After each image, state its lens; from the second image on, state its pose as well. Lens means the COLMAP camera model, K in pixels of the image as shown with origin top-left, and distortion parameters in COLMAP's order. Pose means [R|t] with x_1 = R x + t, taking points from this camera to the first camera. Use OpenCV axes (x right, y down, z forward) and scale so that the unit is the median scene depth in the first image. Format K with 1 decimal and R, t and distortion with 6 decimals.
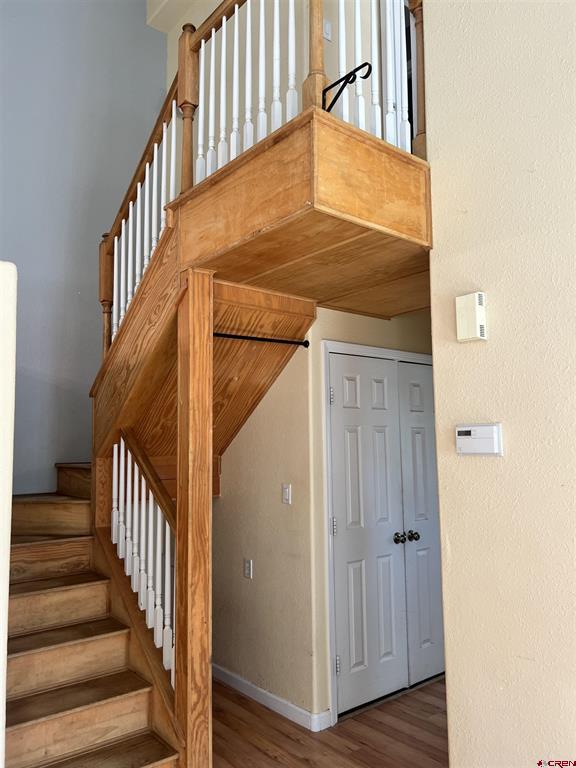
lens RADIAL K [[583.3, 0, 285.6], [0, 583.3, 389.7], [0, 0, 1]] dist [0.057455, -0.068855]
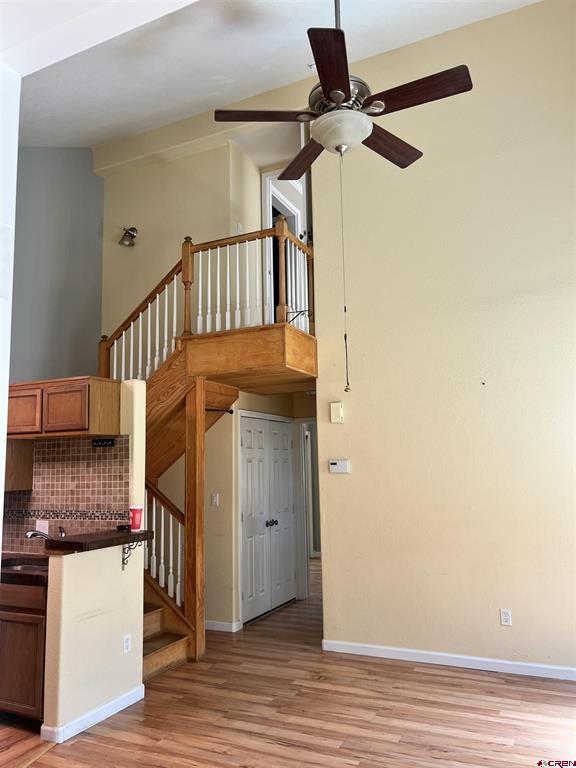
lens RADIAL K [[583.3, 0, 285.6], [0, 583.3, 389.7], [0, 0, 1]] dist [0.057455, -0.068855]
pose [[0.906111, 0.047309, 0.420387, -0.652139], [-0.029418, 0.998368, -0.048945, -0.075736], [-0.422017, 0.031983, 0.906024, -0.769546]]
